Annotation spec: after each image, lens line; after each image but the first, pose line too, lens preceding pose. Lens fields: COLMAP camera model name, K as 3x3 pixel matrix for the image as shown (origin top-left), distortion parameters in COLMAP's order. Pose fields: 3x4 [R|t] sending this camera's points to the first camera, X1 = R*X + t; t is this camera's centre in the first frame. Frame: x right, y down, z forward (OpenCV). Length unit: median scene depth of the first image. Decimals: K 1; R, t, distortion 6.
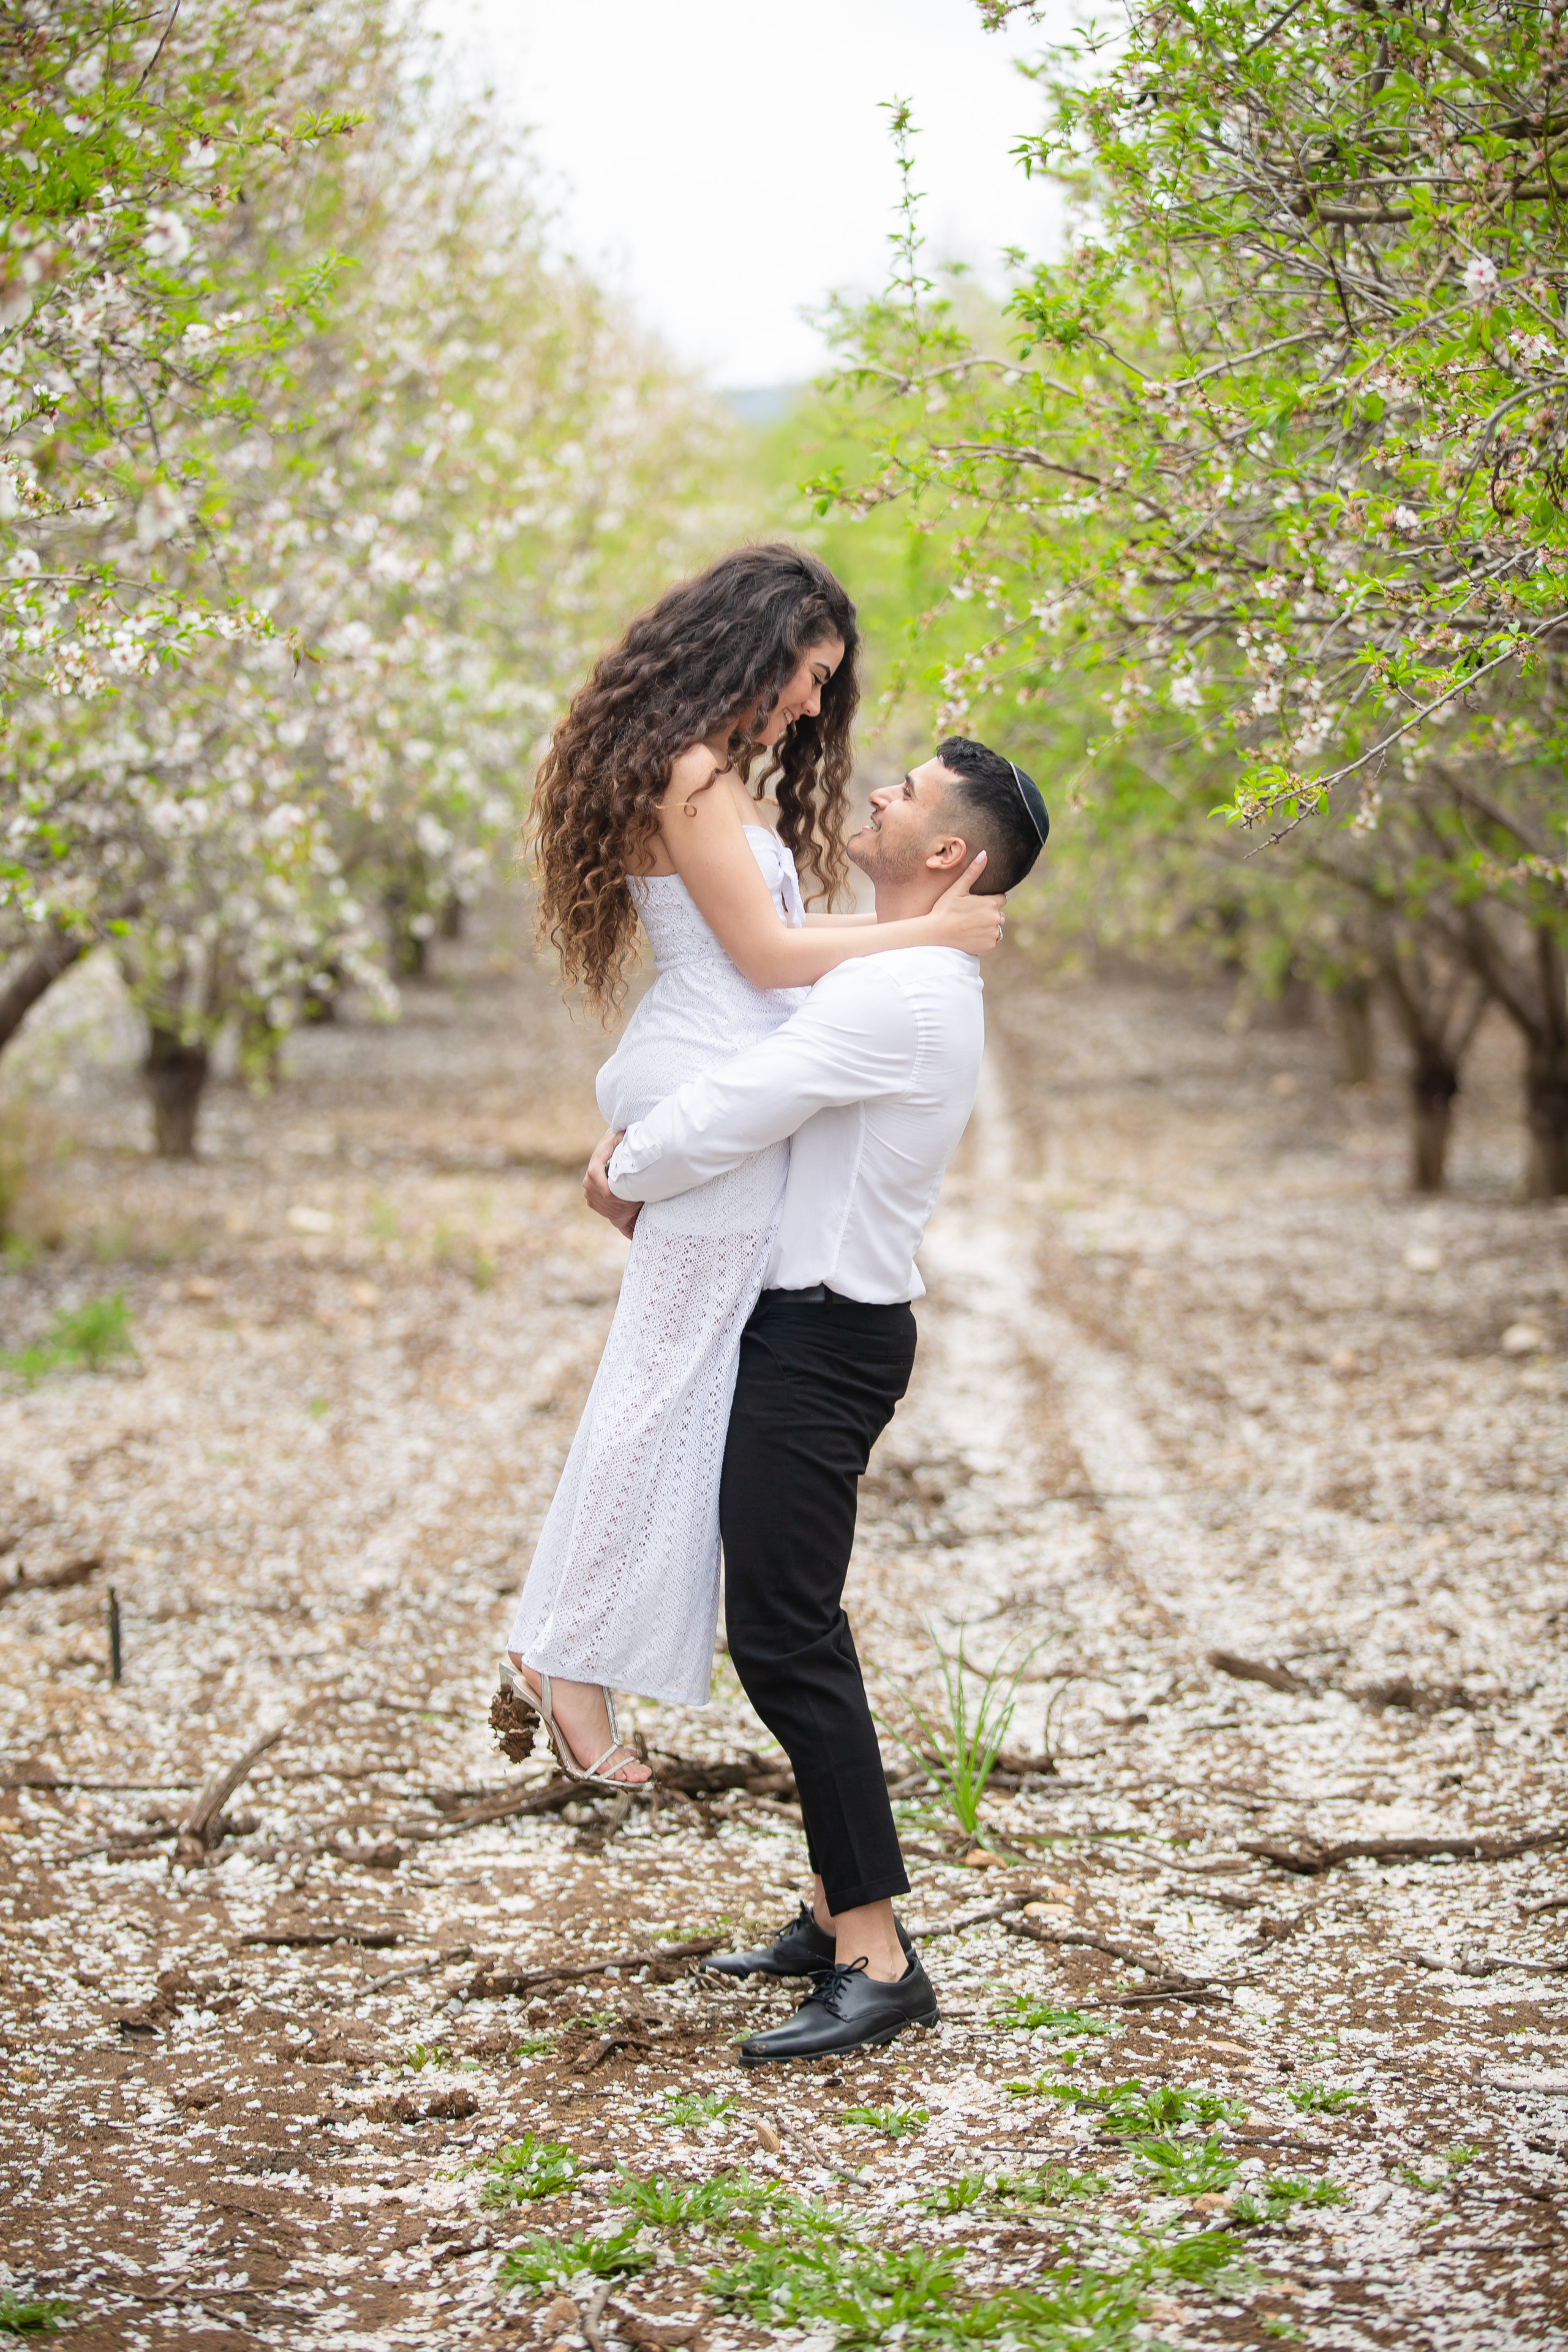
lens RADIAL K [[6866.3, 0, 787.0], [0, 6866.3, 1096.6], [0, 0, 1]] dist [-0.099829, 1.314418]
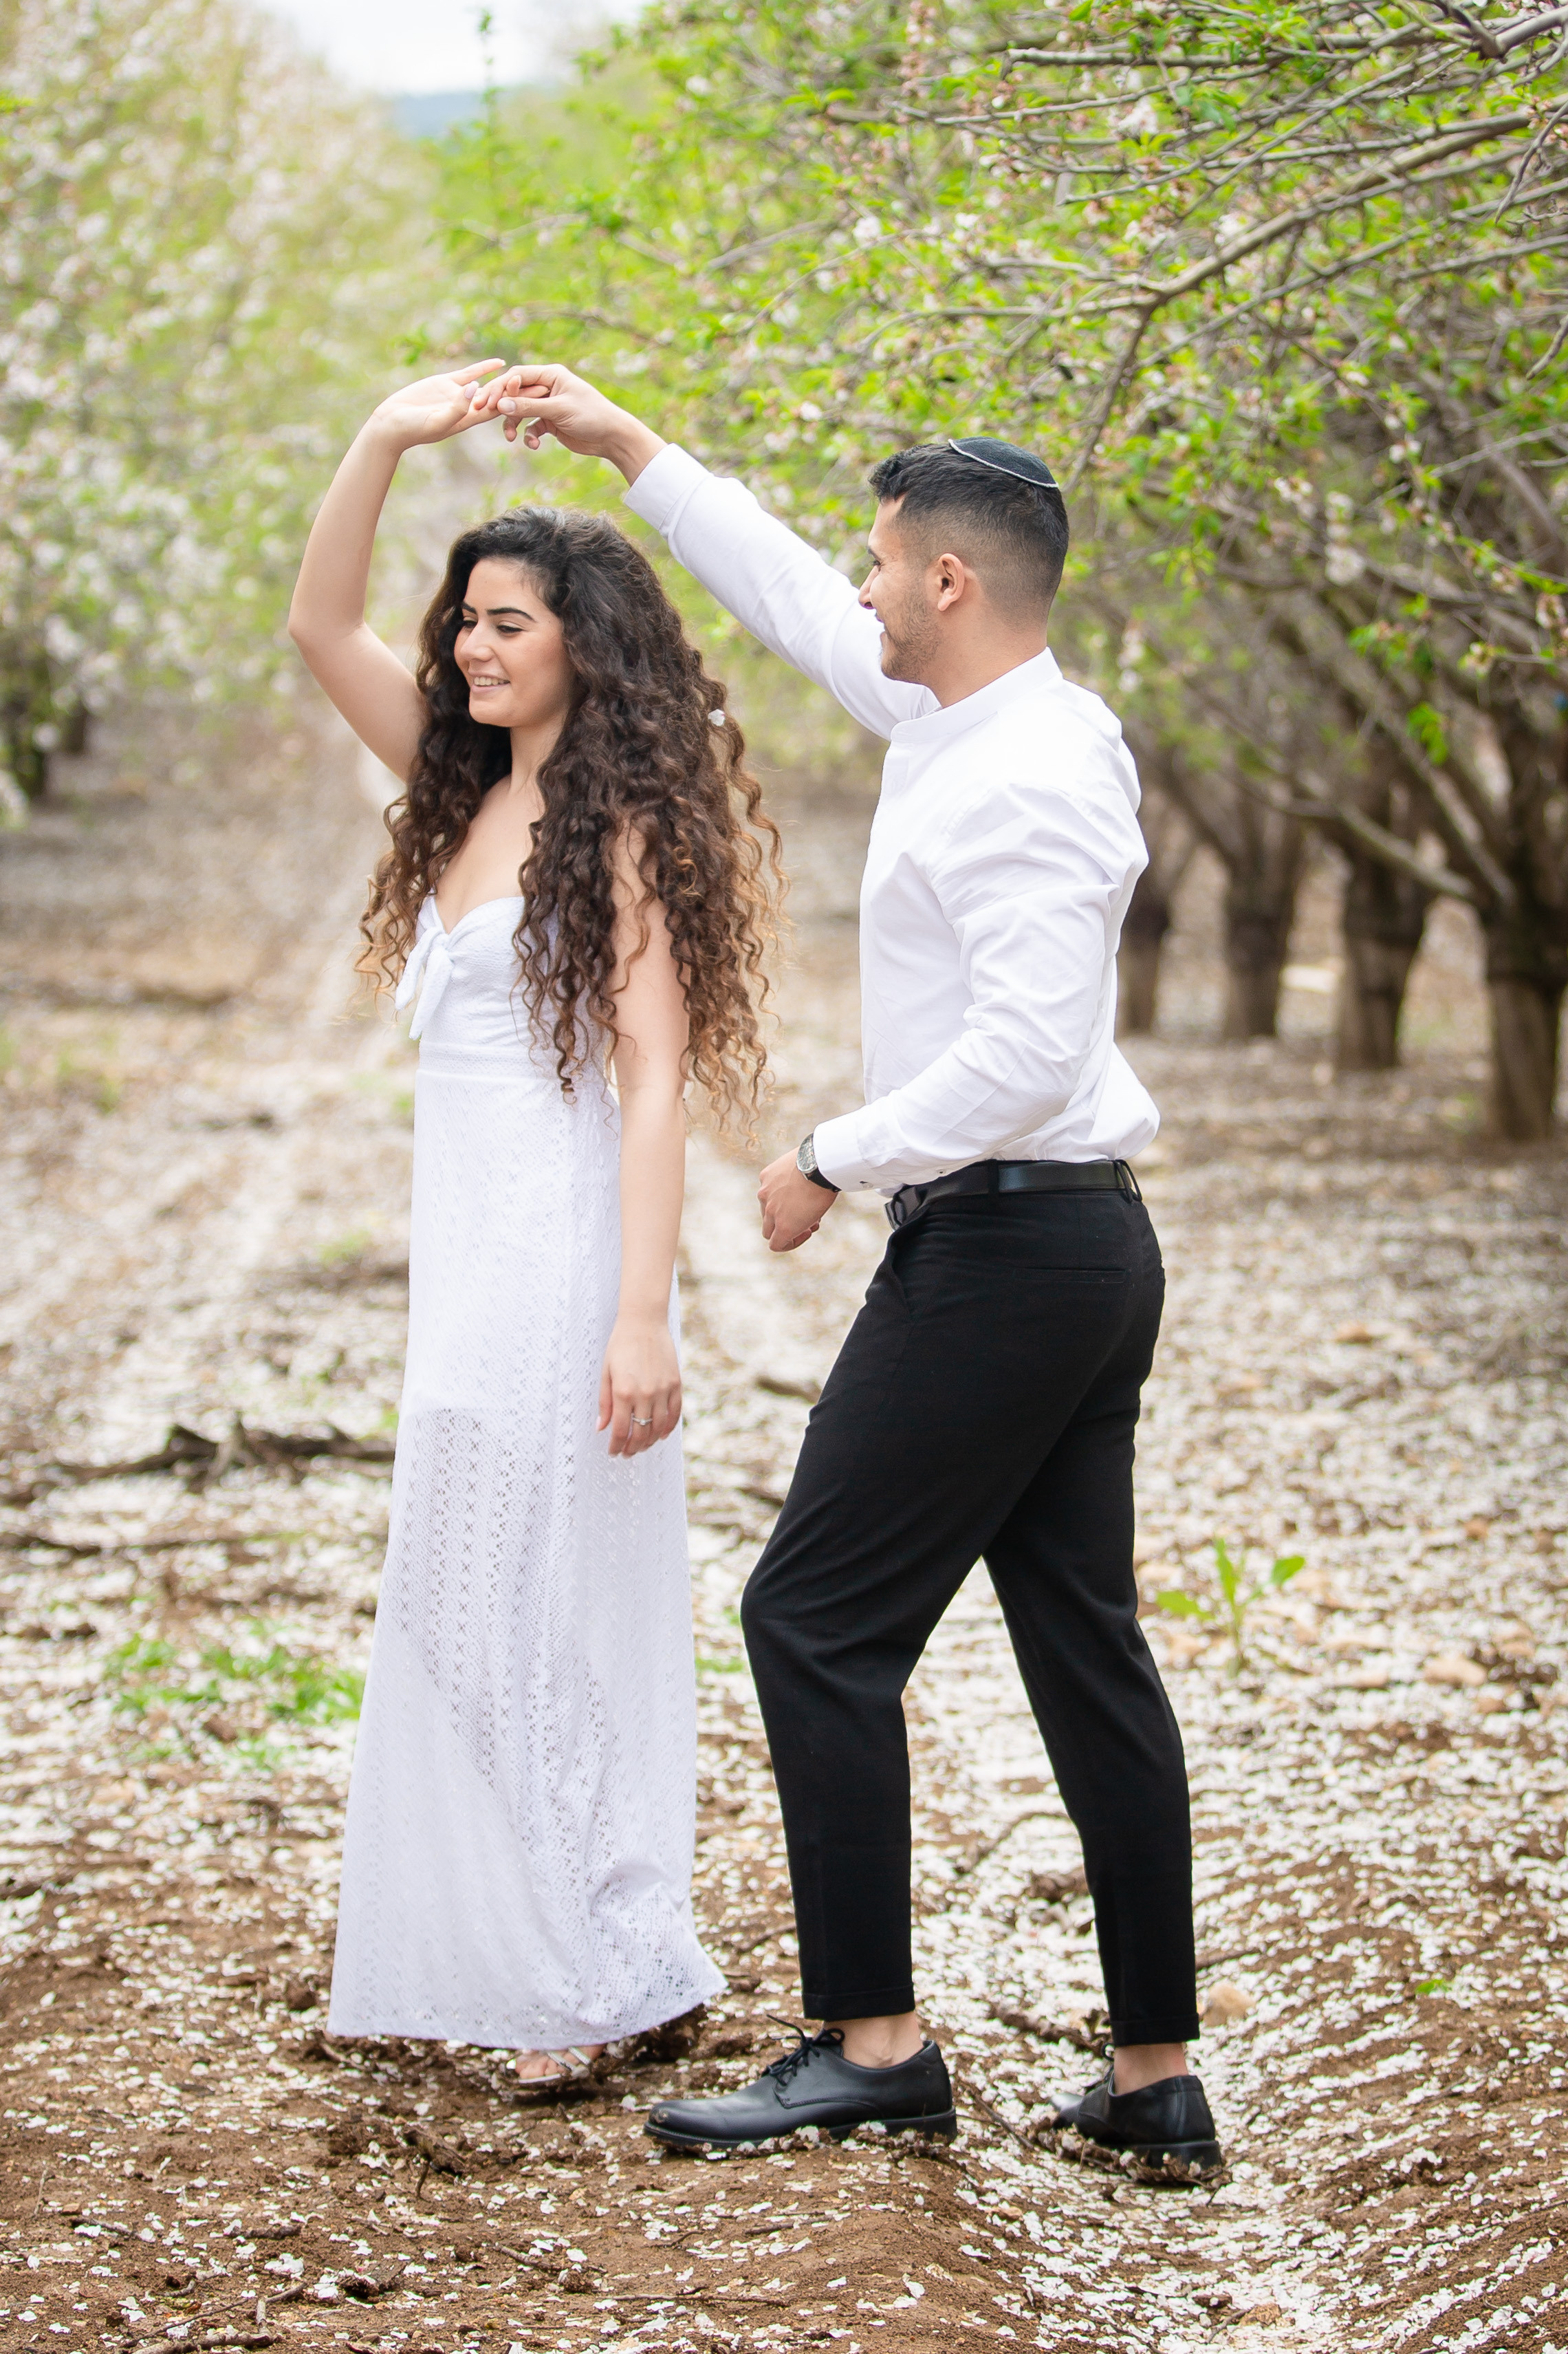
lens RADIAL K [[8012.5, 0, 785.9], [0, 8012.5, 837.5], [0, 0, 1]] dist [-0.135385, -1.454048]
pose [[0.999149, 0.010697, 0.039840, 0.016030], [-0.010145, 0.999850, -0.014043, 0.013208], [-0.039984, 0.013627, 0.999107, -0.362036]]
